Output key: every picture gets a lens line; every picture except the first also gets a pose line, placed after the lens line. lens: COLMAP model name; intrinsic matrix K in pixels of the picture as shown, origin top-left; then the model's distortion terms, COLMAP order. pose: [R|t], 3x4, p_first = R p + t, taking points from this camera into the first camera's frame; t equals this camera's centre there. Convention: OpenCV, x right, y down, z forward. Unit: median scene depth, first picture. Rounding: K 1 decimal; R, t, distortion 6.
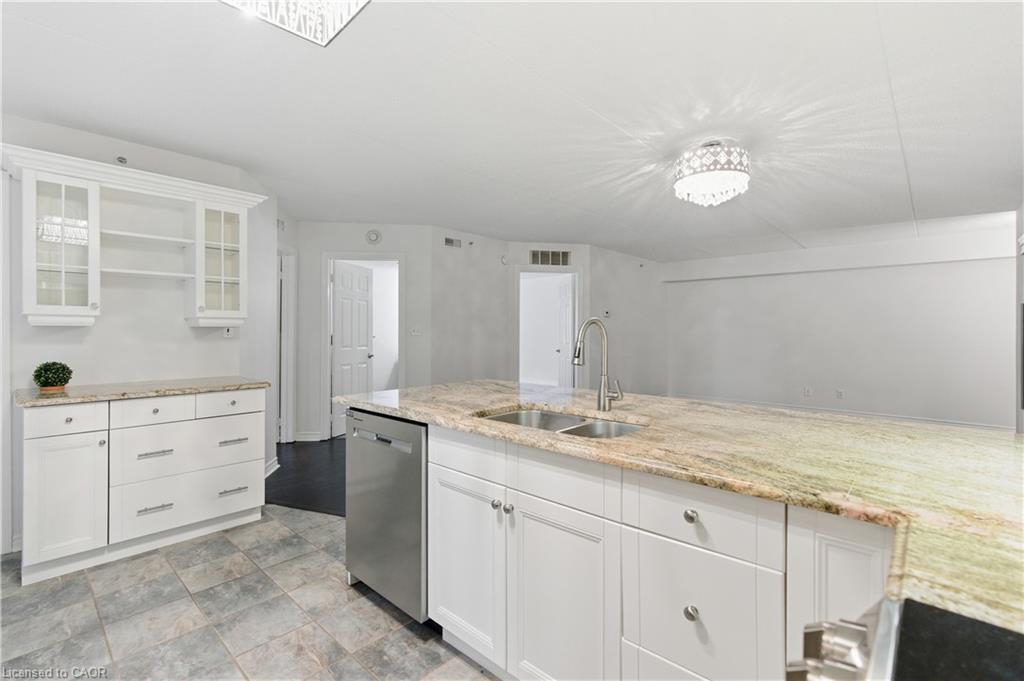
lens RADIAL K [[458.4, 0, 512.0], [0, 458.4, 340.5], [0, 0, 1]] dist [-0.001775, 0.000072]
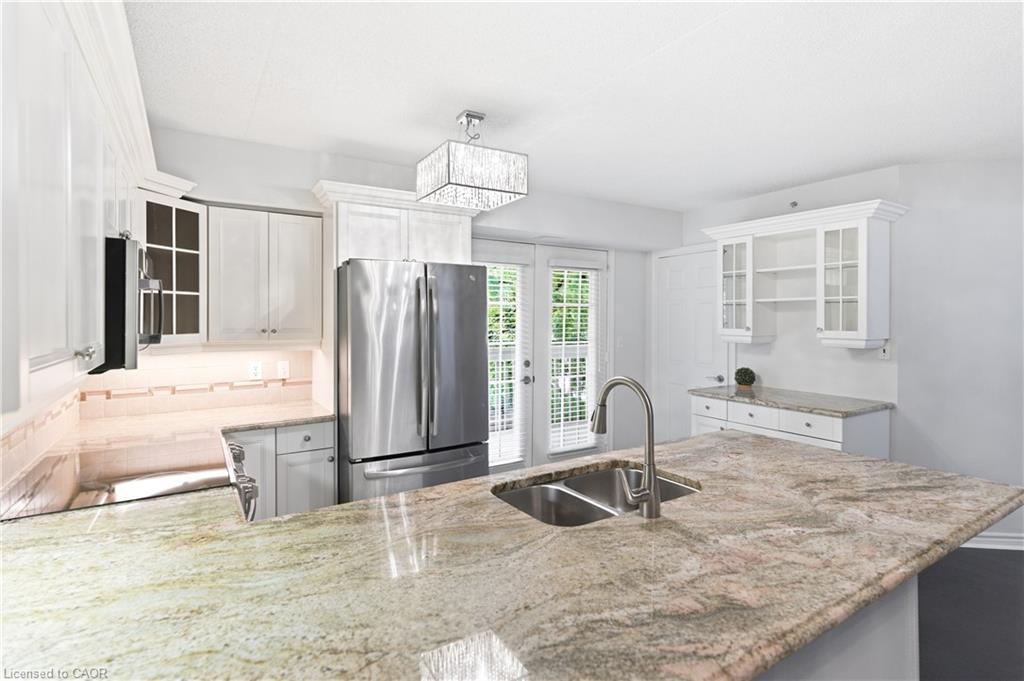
lens RADIAL K [[509.3, 0, 508.8], [0, 509.3, 327.4], [0, 0, 1]] dist [-0.000846, 0.000086]
pose [[-0.261952, 0.018092, -0.964911, 0.707881], [-0.019167, 0.999530, 0.023944, -0.101134], [0.964890, 0.024766, -0.261482, 0.716547]]
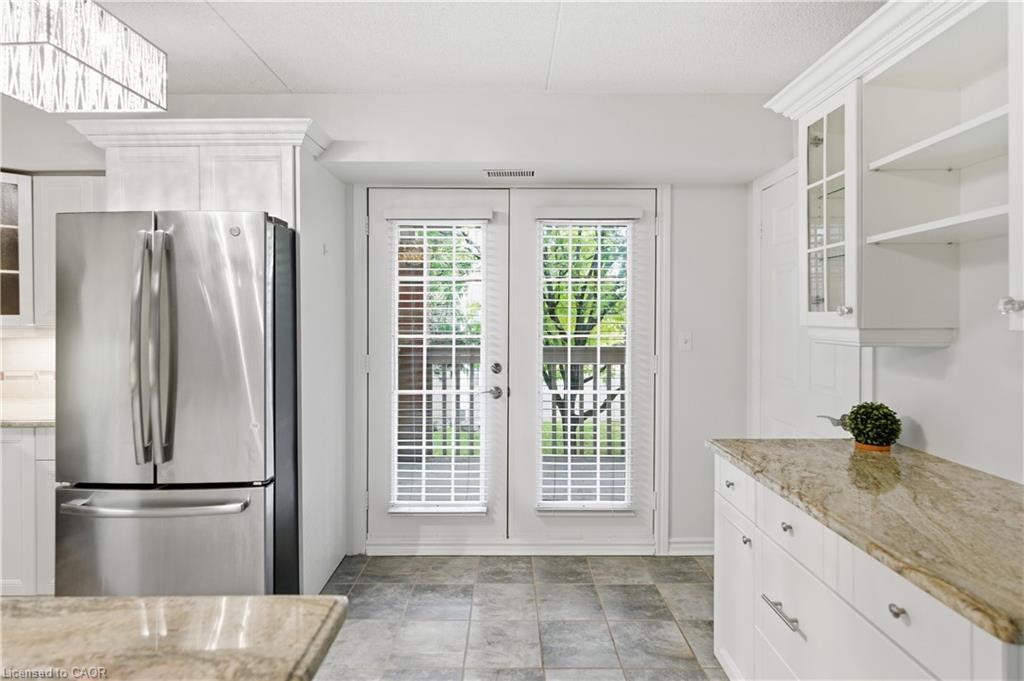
lens RADIAL K [[497.5, 0, 511.2], [0, 497.5, 321.8], [0, 0, 1]] dist [-0.002070, -0.000509]
pose [[-0.733418, 0.006743, -0.679745, -0.205744], [-0.011973, 0.999668, 0.022836, -0.070513], [0.679673, 0.024887, -0.733093, 1.164779]]
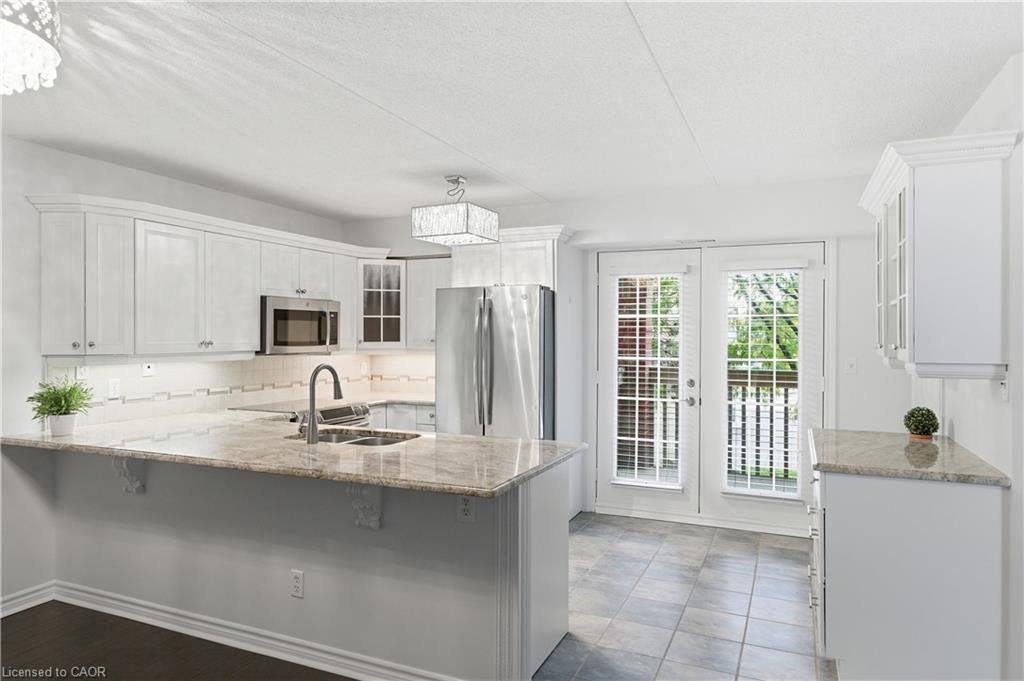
lens RADIAL K [[644.4, 0, 512.0], [0, 644.4, 340.5], [0, 0, 1]] dist [-0.002227, -0.000090]
pose [[-0.947443, 0.001249, -0.319922, 0.174516], [-0.007414, 0.999638, 0.025861, -0.112191], [0.319838, 0.026874, -0.947091, 1.960454]]
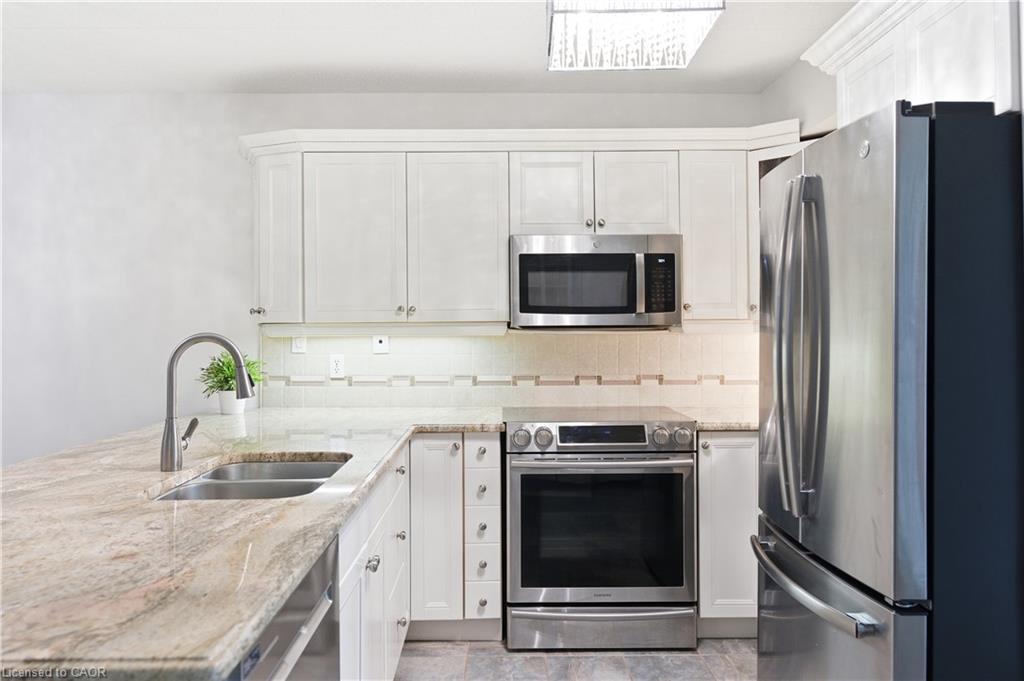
lens RADIAL K [[747.7, 0, 511.5], [0, 747.7, 315.3], [0, 0, 1]] dist [-0.004917, -0.001219]
pose [[-0.686008, 0.015863, 0.727421, -0.678613], [0.019969, 0.999796, -0.002970, -0.042161], [-0.727320, 0.012489, -0.686185, 0.998721]]
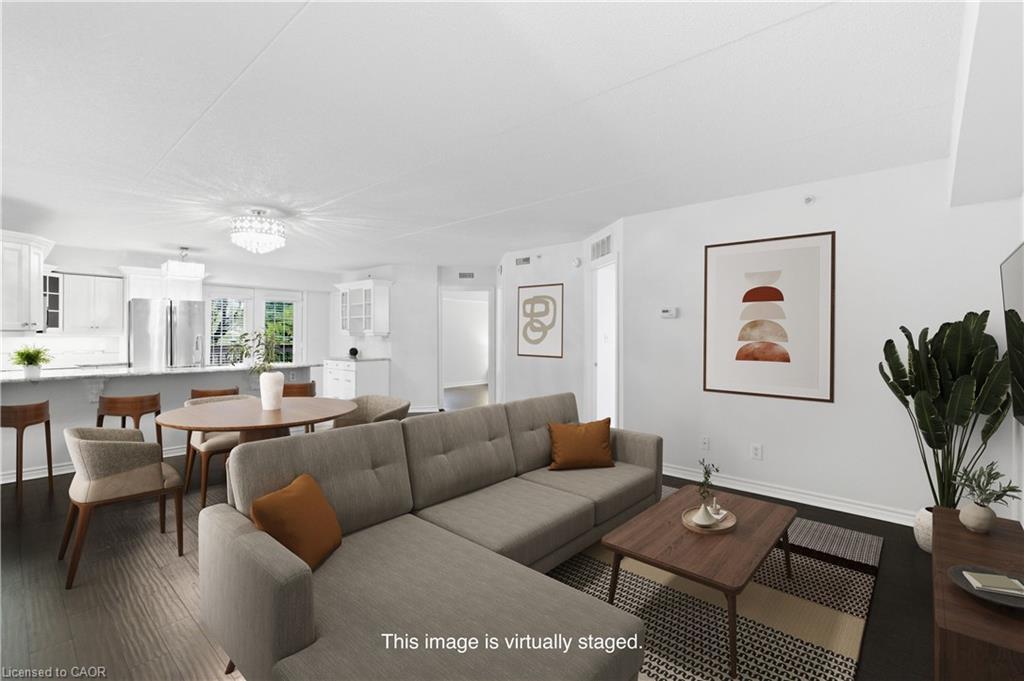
lens RADIAL K [[458.4, 0, 512.0], [0, 458.4, 340.5], [0, 0, 1]] dist [-0.001775, 0.000072]
pose [[0.007369, 0.013682, -0.999879, 2.181142], [-0.023417, 0.999635, 0.013506, -0.069834], [0.999699, 0.023315, 0.007687, 2.085894]]
